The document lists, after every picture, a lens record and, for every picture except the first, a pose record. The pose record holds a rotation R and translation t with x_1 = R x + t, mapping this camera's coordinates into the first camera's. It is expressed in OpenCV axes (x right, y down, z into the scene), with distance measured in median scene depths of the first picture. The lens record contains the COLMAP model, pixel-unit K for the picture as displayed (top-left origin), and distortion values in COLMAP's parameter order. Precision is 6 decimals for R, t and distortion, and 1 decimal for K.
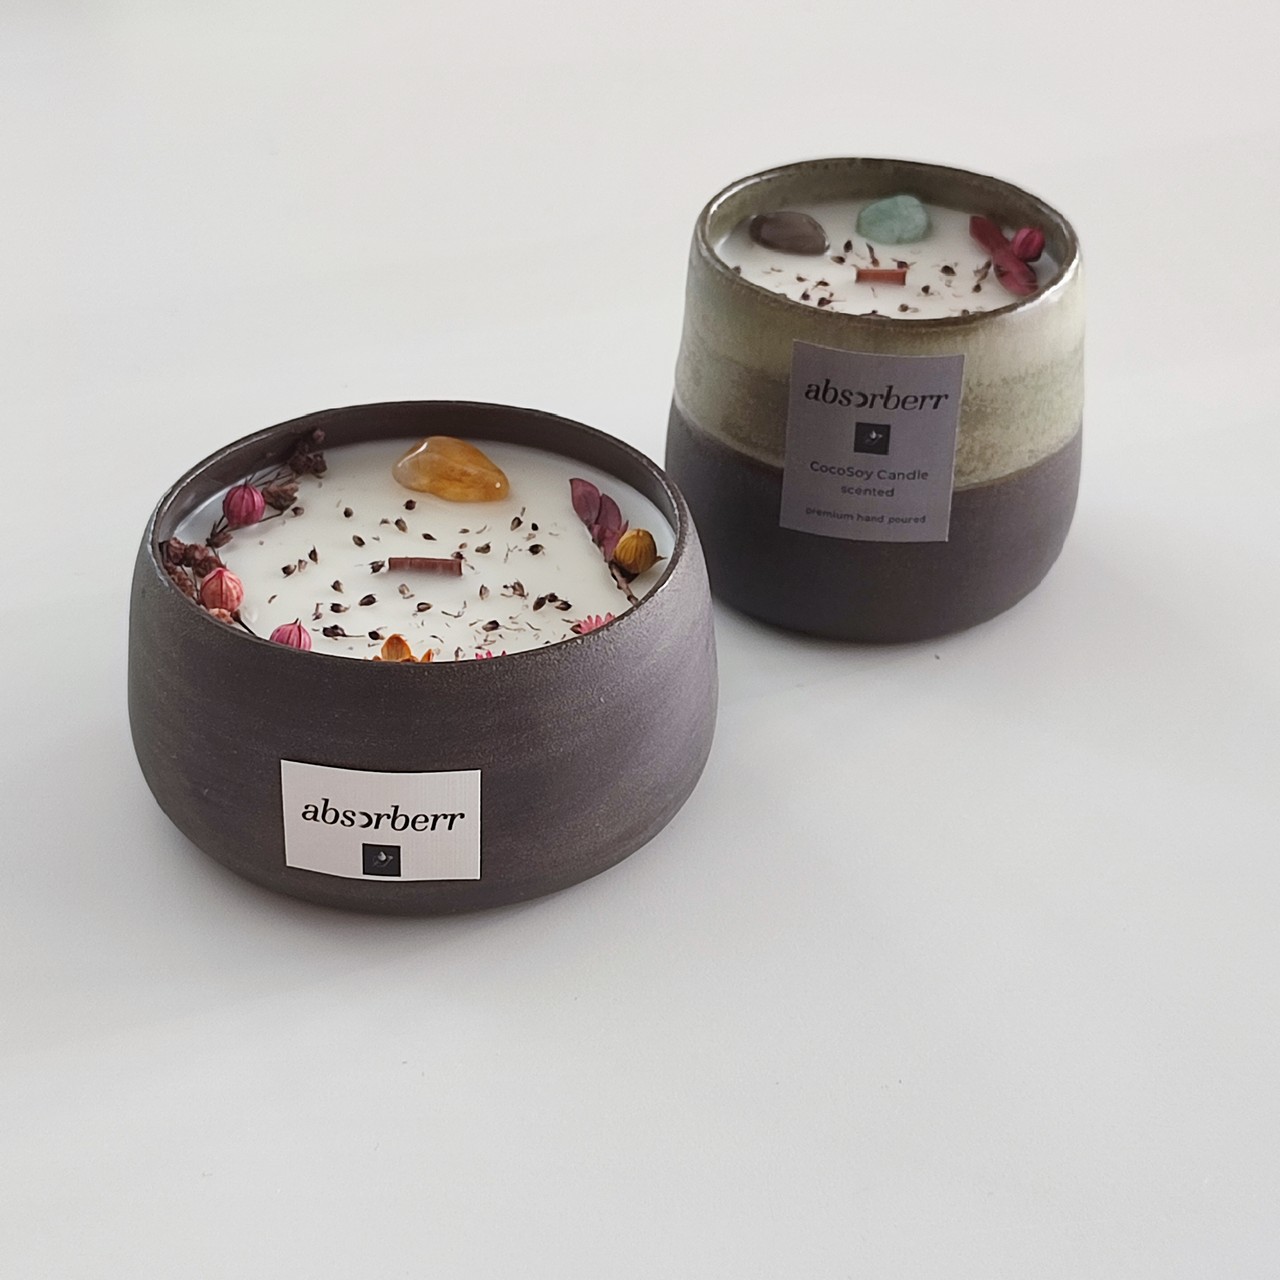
lens RADIAL K [[2644.3, 0, 628.0], [0, 2644.3, 649.2], [0, 0, 1]] dist [0.319546, -3.456210]
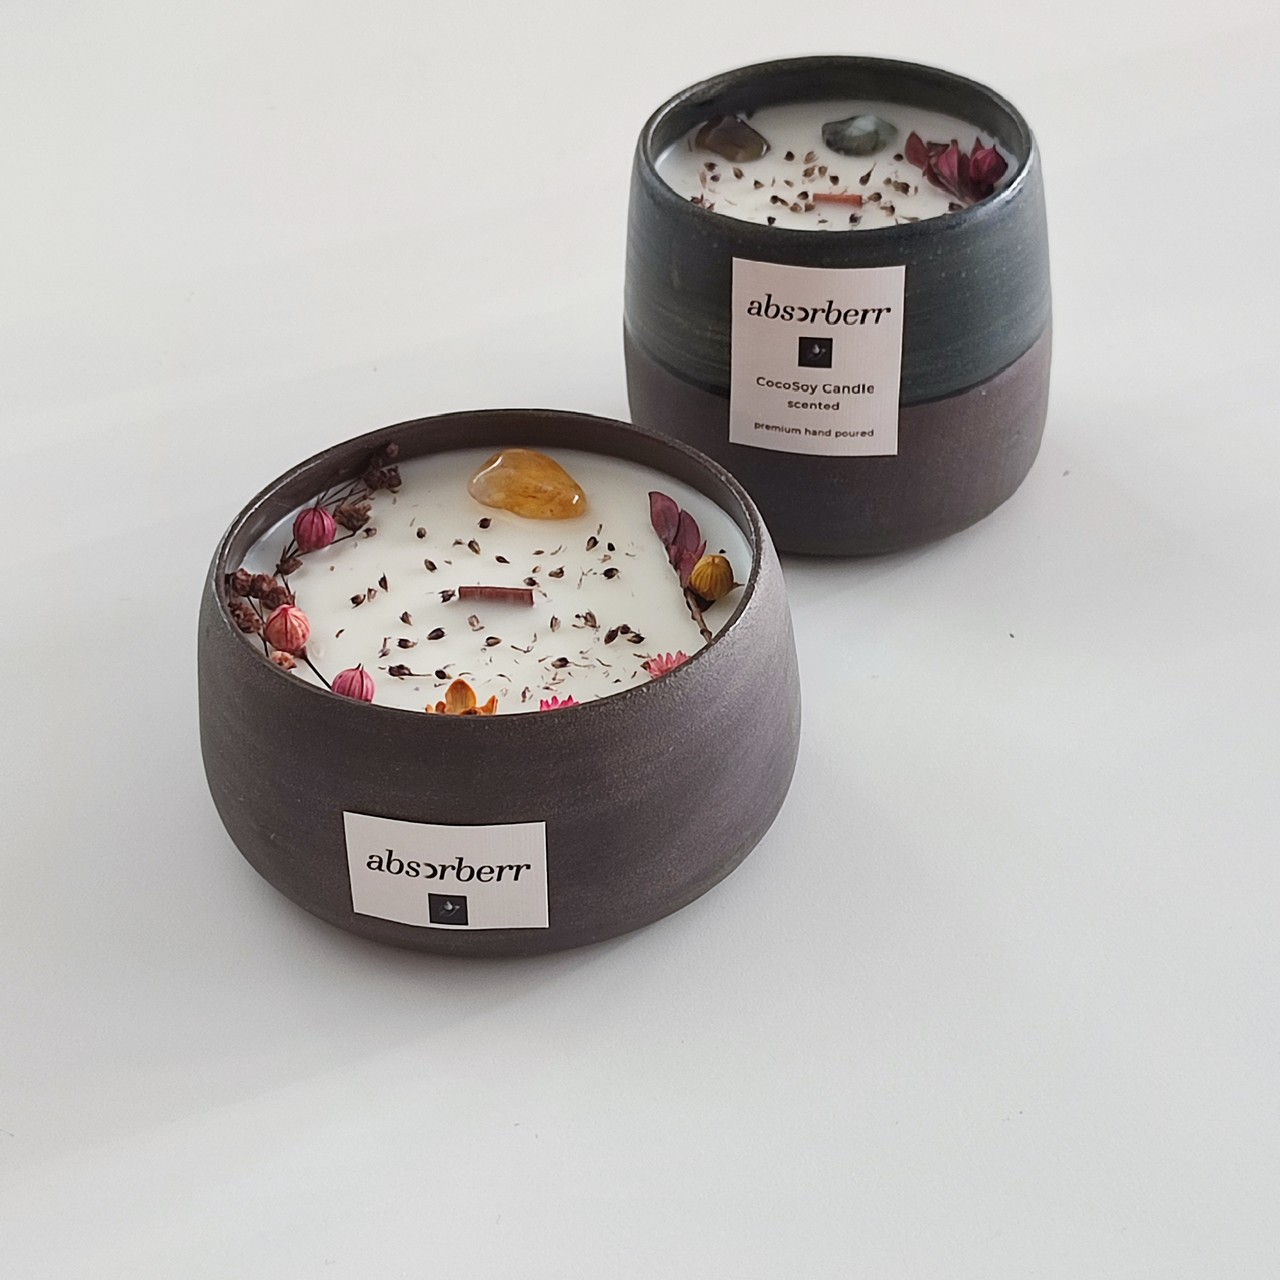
lens RADIAL K [[2644.3, 0, 628.0], [0, 2644.3, 649.2], [0, 0, 1]] dist [0.319546, -3.456210]
pose [[0.997439, -0.005598, -0.071300, 0.041829], [0.010813, 0.997276, 0.072967, -0.083037], [0.070697, -0.073551, 0.994782, 0.032898]]
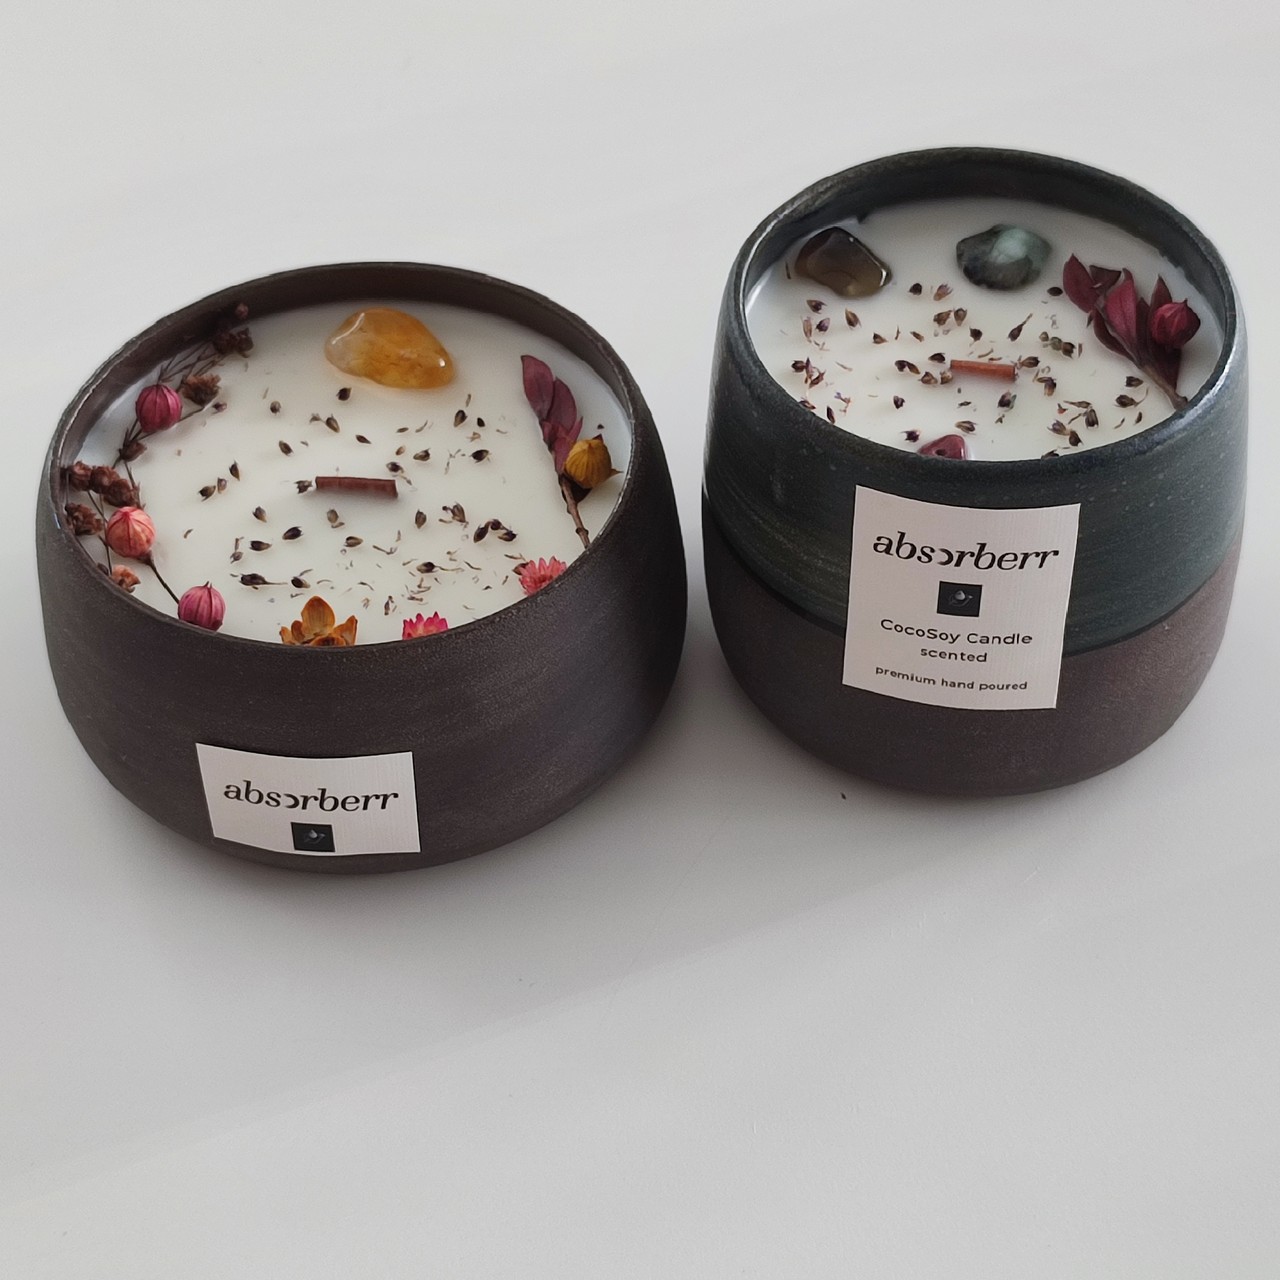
lens RADIAL K [[2644.3, 0, 628.0], [0, 2644.3, 649.2], [0, 0, 1]] dist [0.319546, -3.456210]
pose [[0.998722, -0.015591, -0.048074, 0.059644], [0.026295, 0.972641, 0.230820, -0.185998], [0.043159, -0.231789, 0.971808, 0.111042]]
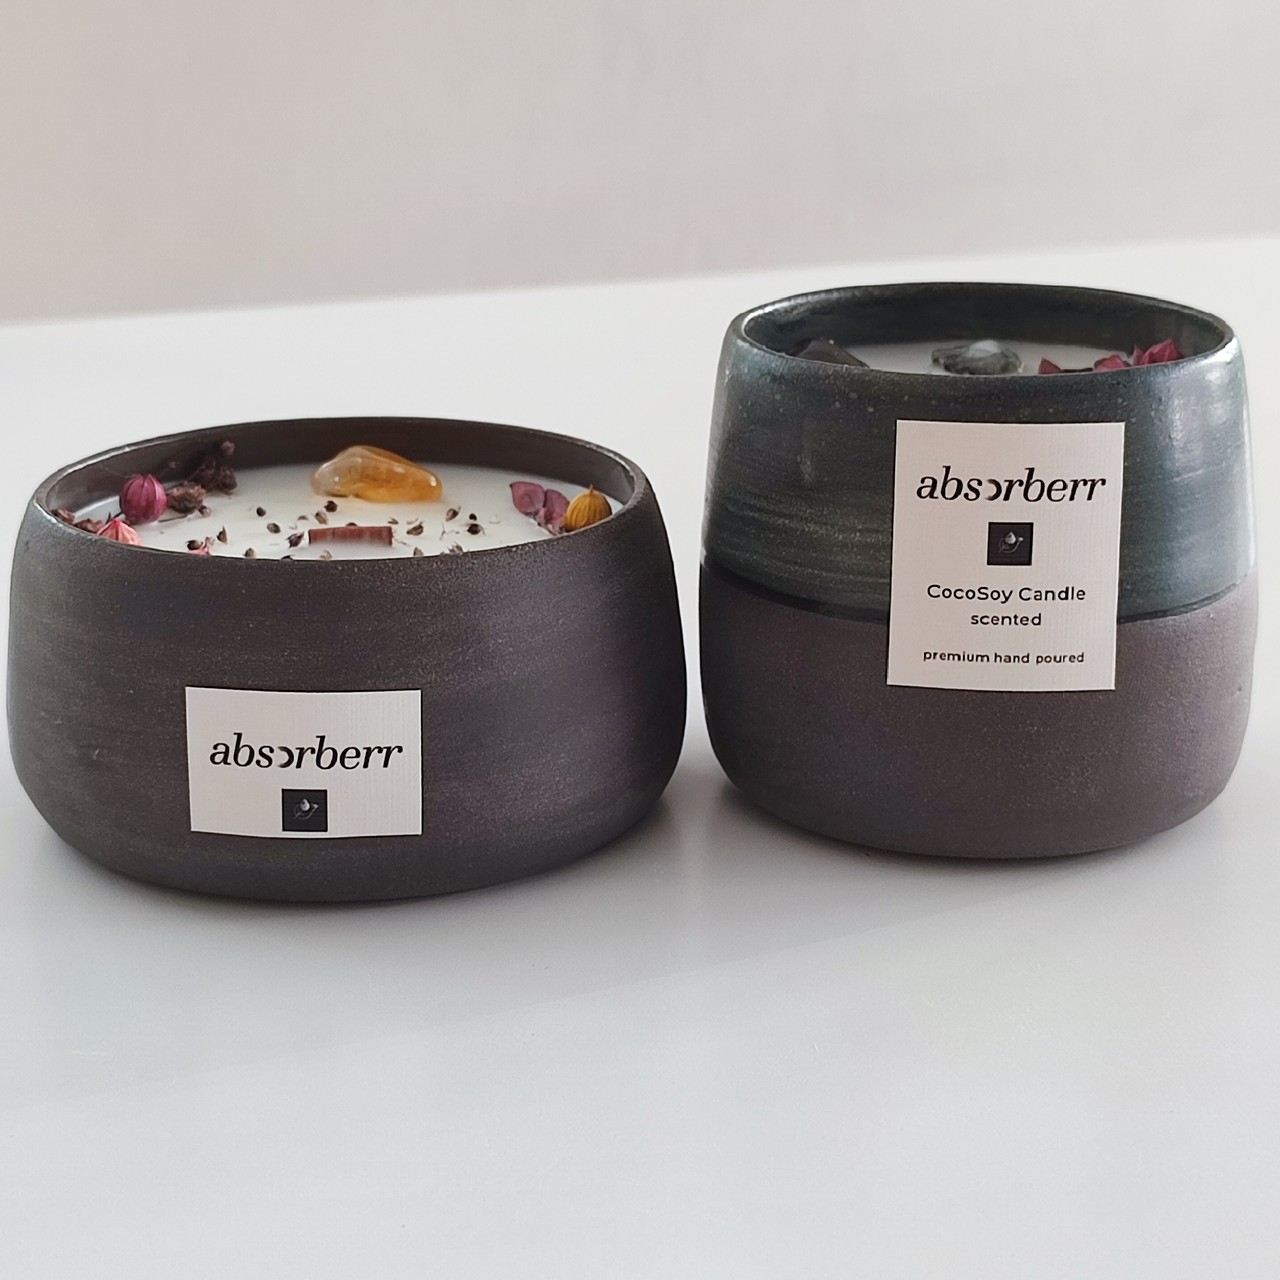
lens RADIAL K [[2644.3, 0, 628.0], [0, 2644.3, 649.2], [0, 0, 1]] dist [0.319546, -3.456210]
pose [[0.998648, -0.028521, 0.043464, -0.024038], [0.039140, 0.962749, -0.267548, 0.246971], [-0.034214, 0.268887, 0.962564, 0.159920]]
